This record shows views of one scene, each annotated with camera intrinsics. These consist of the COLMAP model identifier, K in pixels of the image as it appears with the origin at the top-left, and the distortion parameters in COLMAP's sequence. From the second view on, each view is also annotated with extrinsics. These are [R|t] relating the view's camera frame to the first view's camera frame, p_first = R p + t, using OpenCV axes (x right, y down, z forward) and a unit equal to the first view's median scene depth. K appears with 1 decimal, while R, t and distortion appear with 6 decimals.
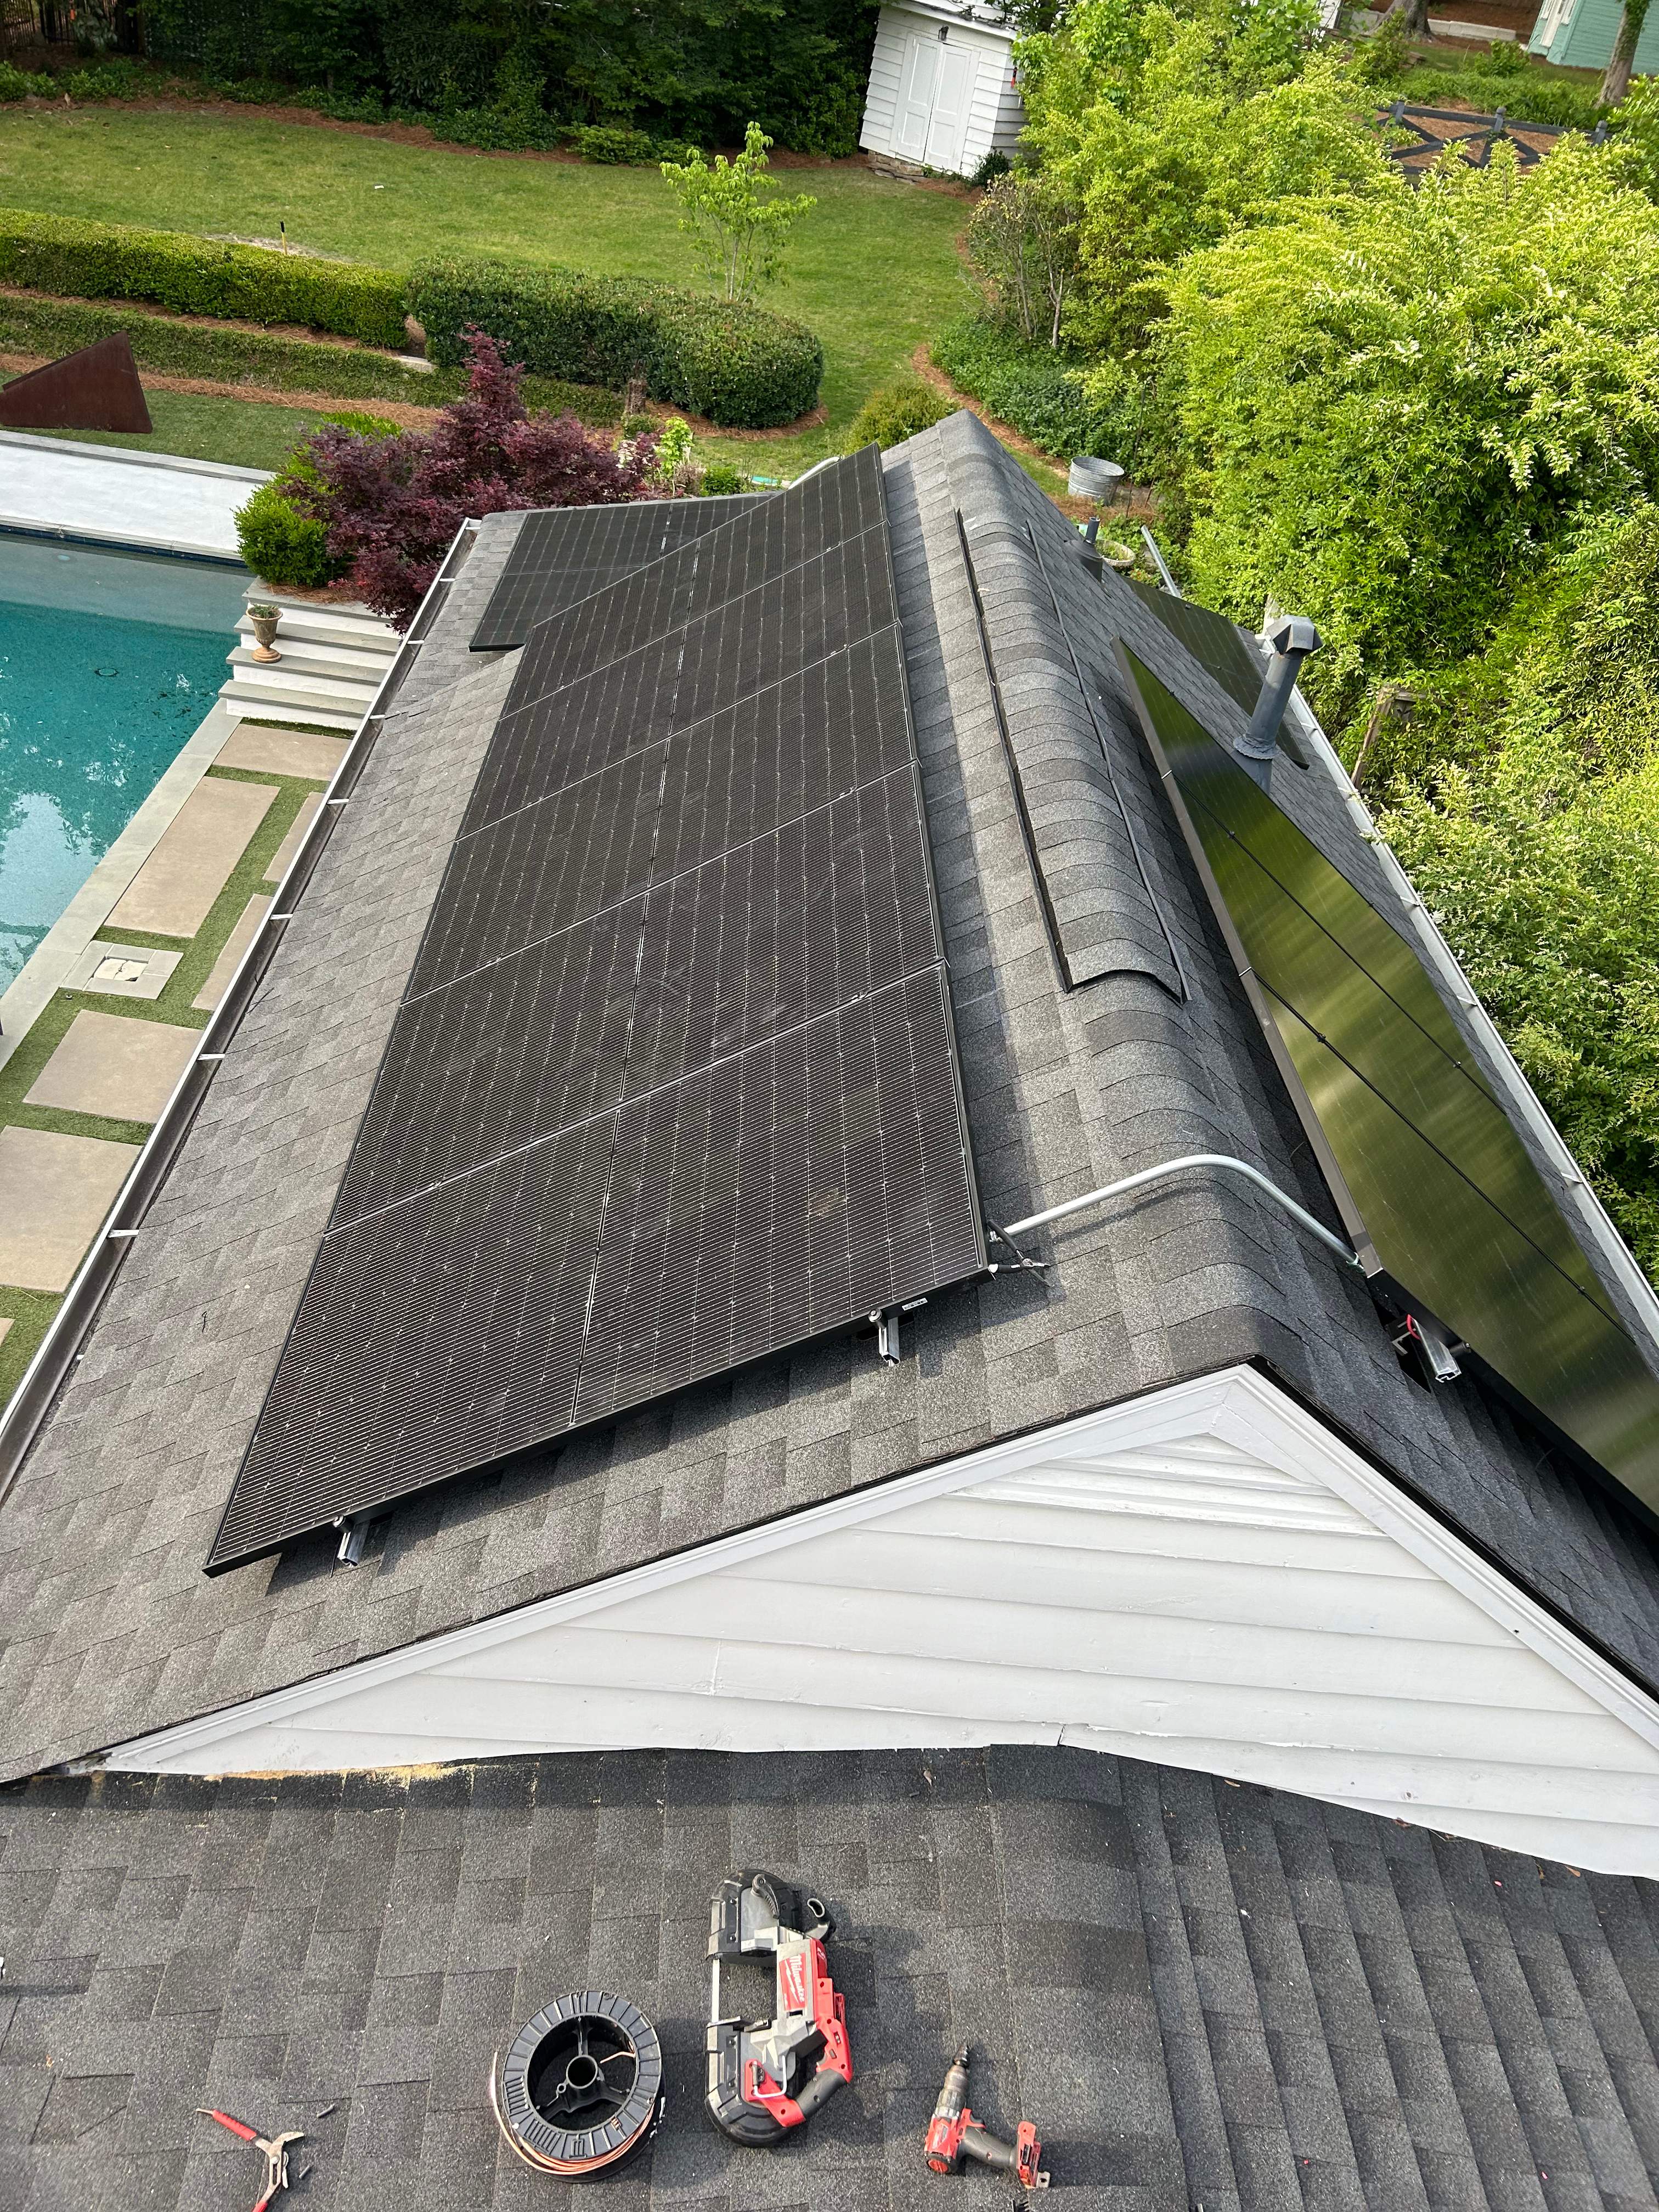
lens RADIAL K [[1677.1, 0, 831.3], [0, 1677.1, 1100.0], [0, 0, 1]] dist [0.045198, -0.054905]
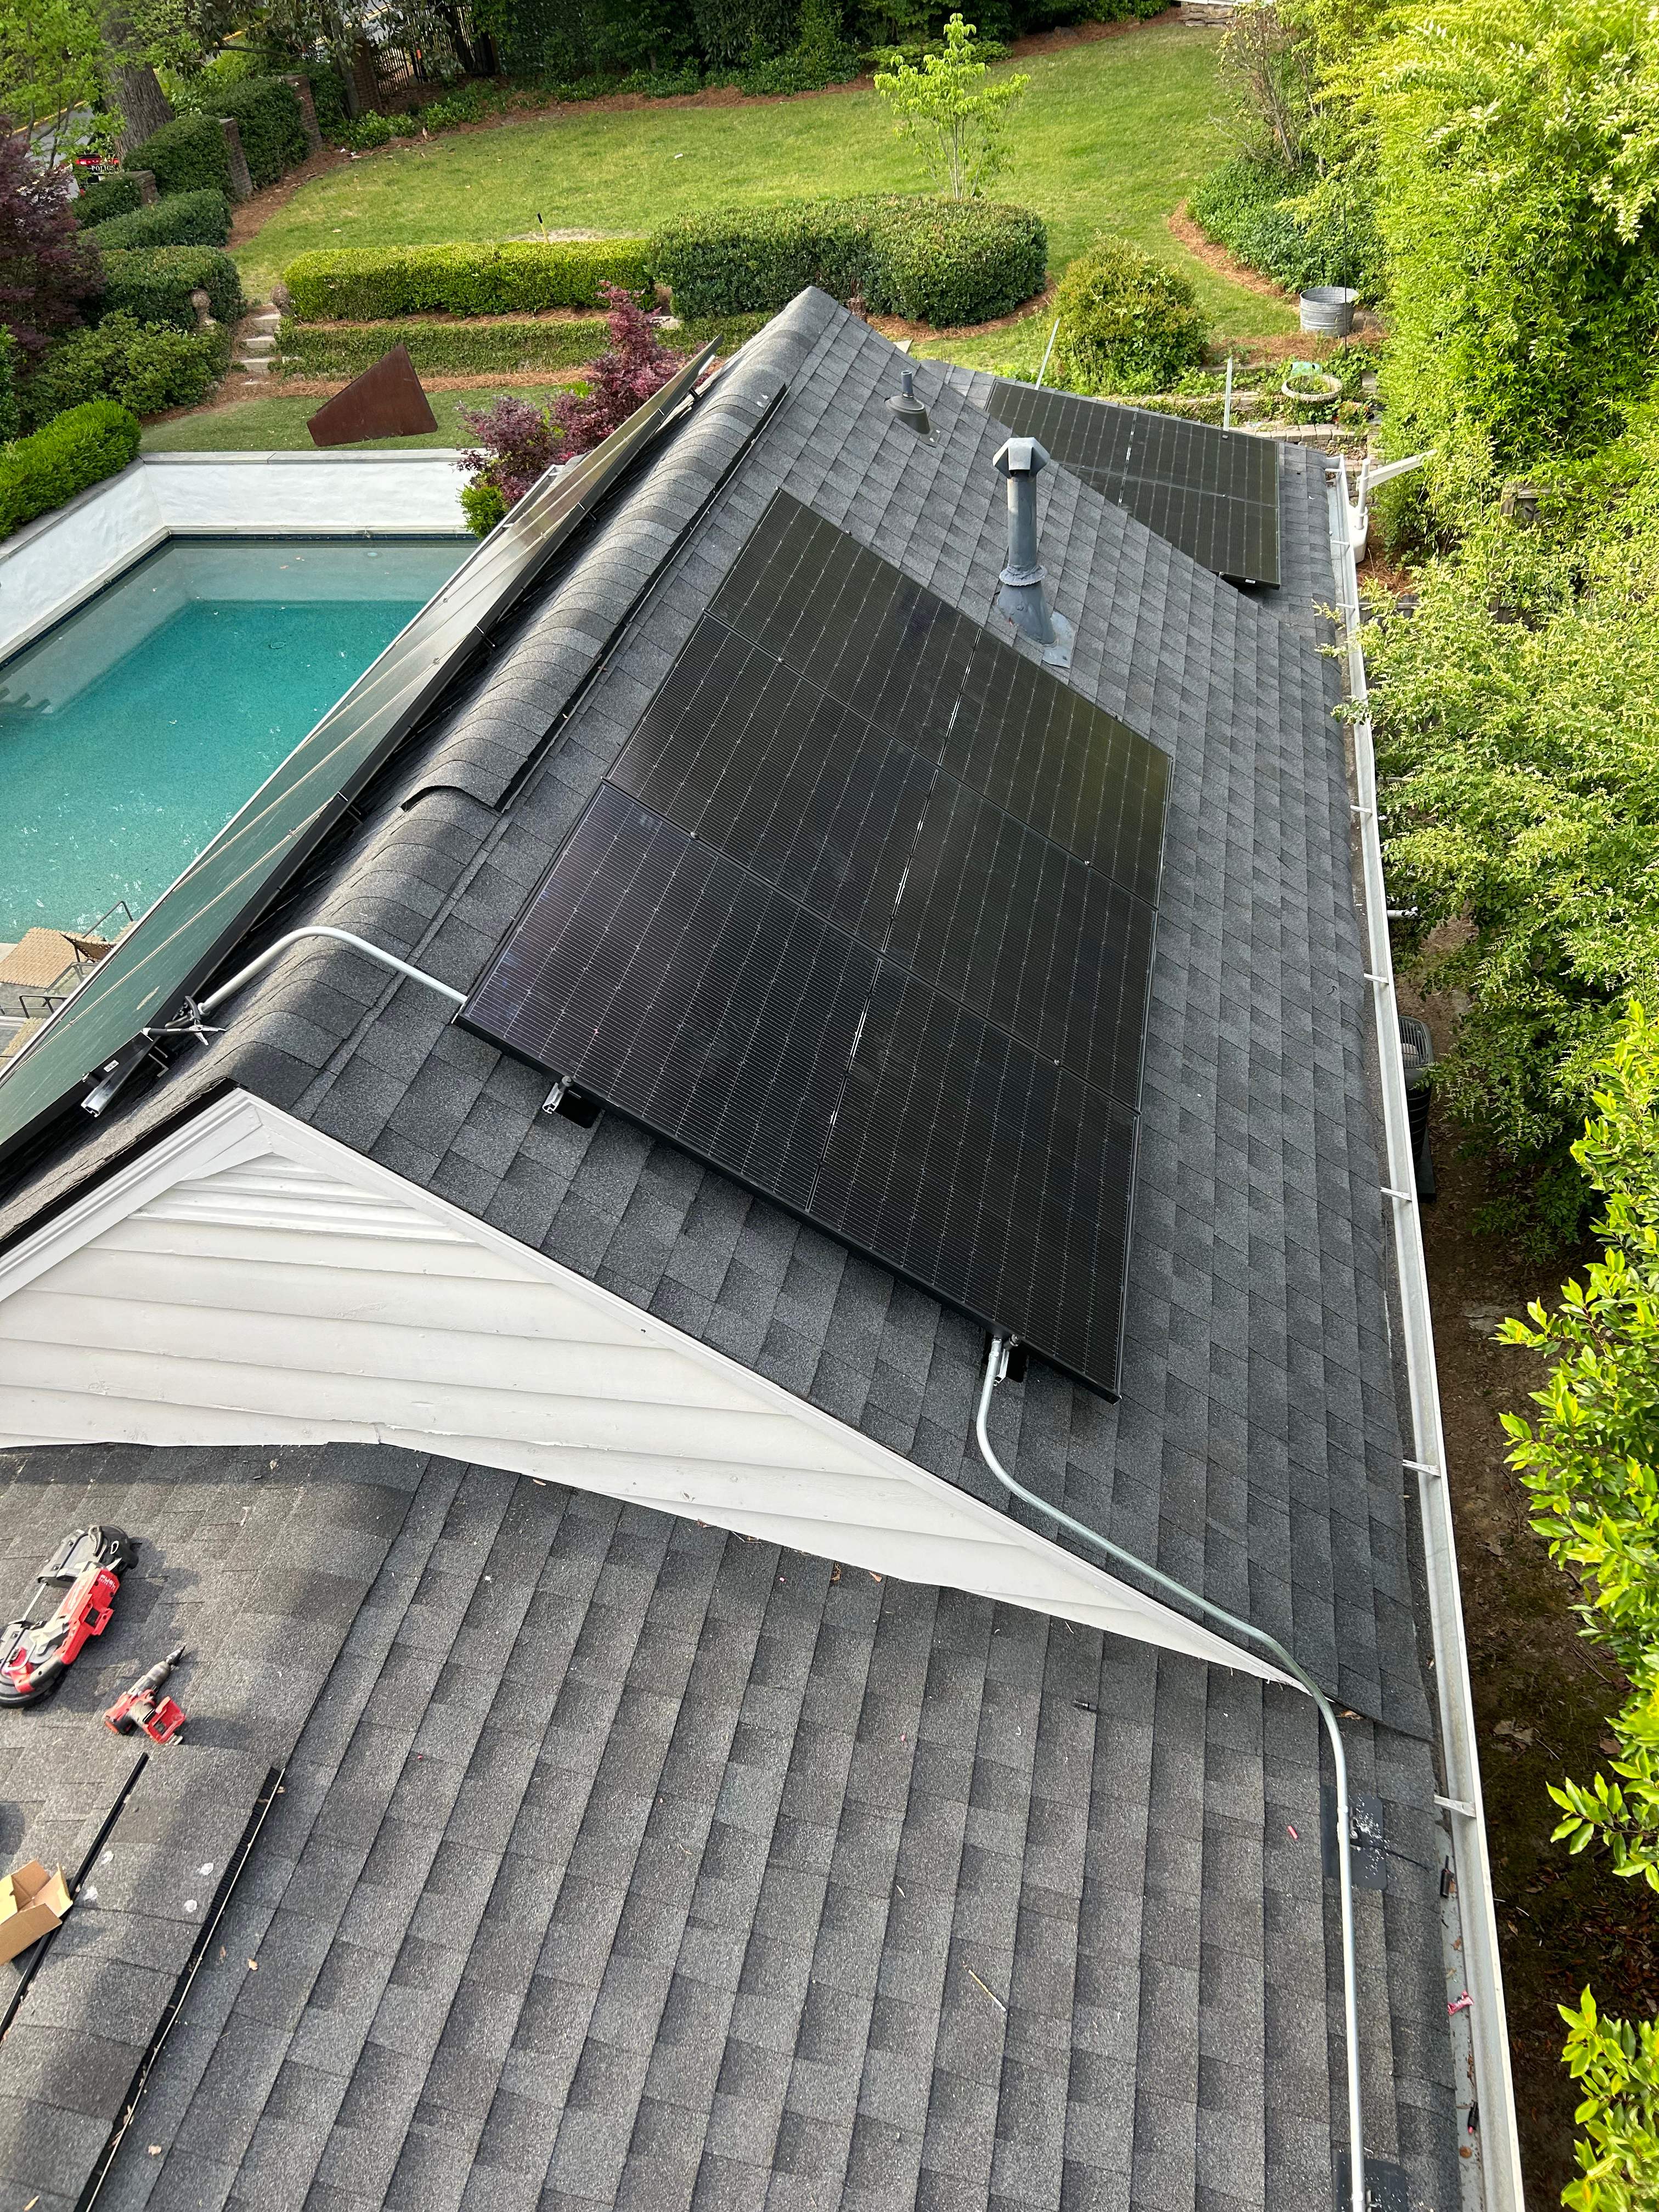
lens RADIAL K [[1677.1, 0, 835.0], [0, 1677.1, 1097.7], [0, 0, 1]] dist [0.045198, -0.054905]
pose [[0.951689, -0.048230, -0.303253, 0.157820], [0.061048, 0.997592, 0.032925, 0.023068], [0.300935, -0.049848, 0.952341, -0.004963]]
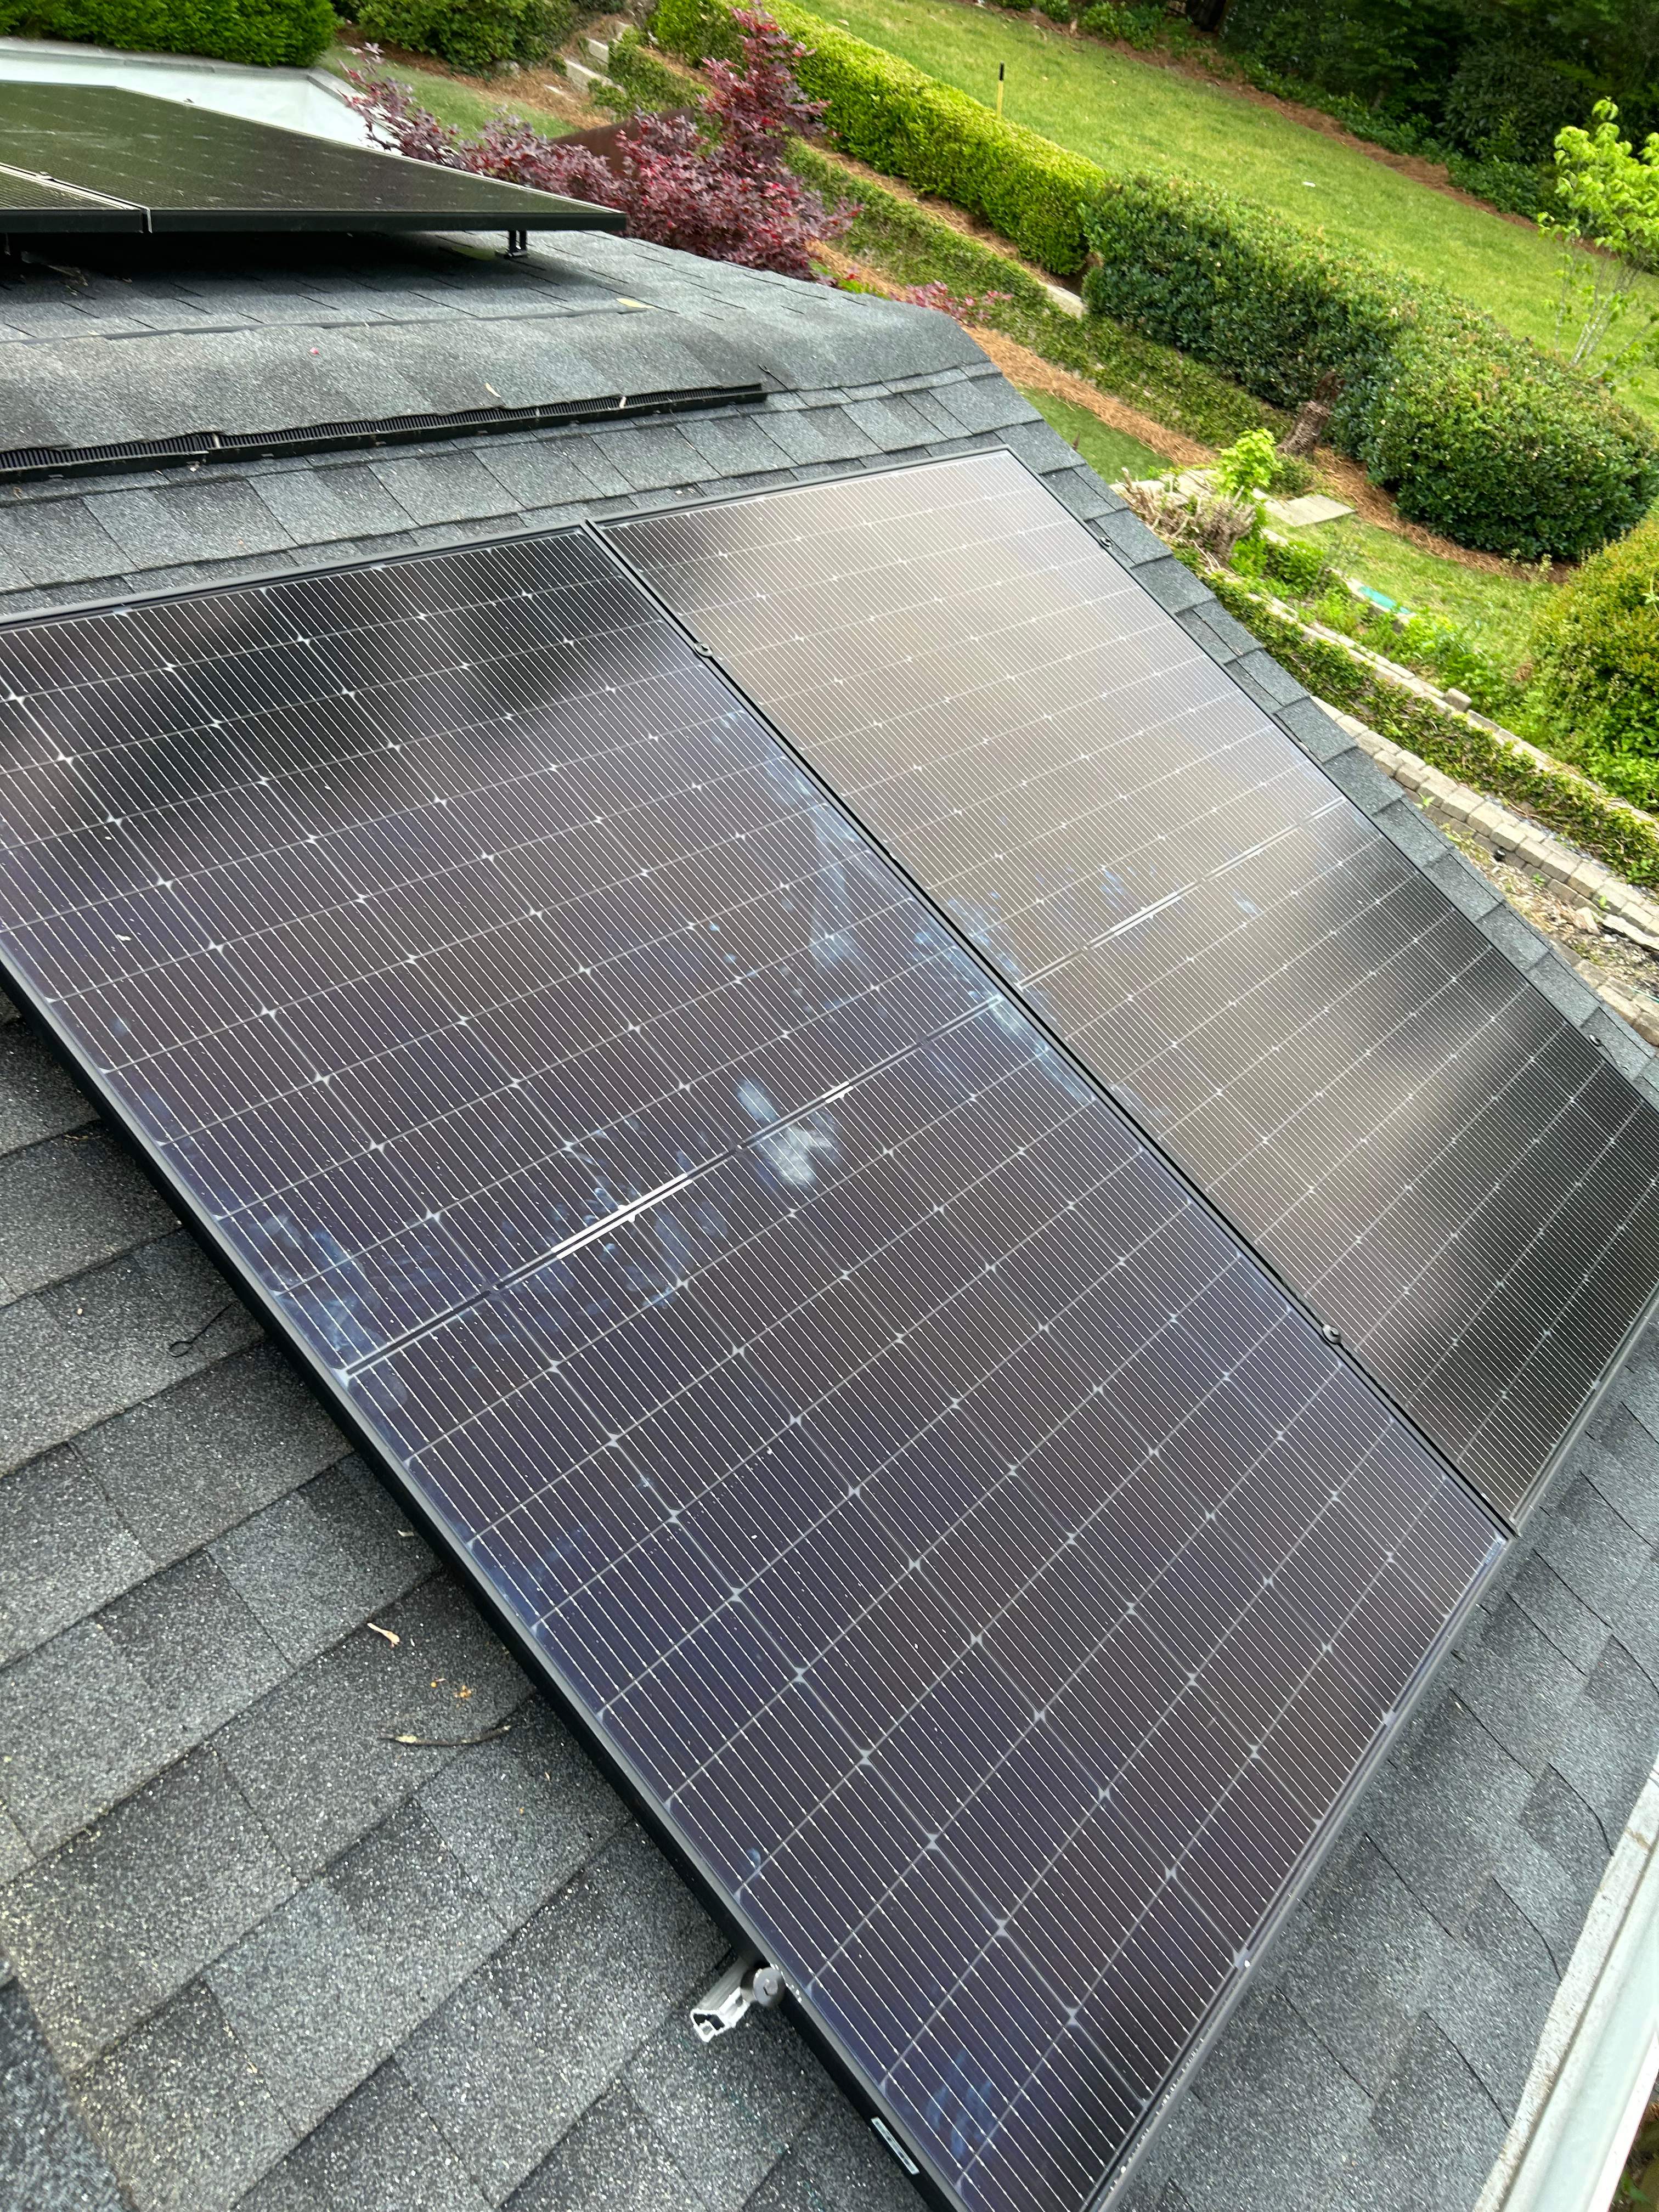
lens RADIAL K [[1677.1, 0, 834.9], [0, 1677.1, 1117.3], [0, 0, 1]] dist [0.045198, -0.054905]
pose [[0.760472, 0.486763, -0.429819, 0.139453], [-0.521958, 0.851968, 0.041348, -0.136047], [0.386319, 0.192903, 0.901968, 0.418094]]
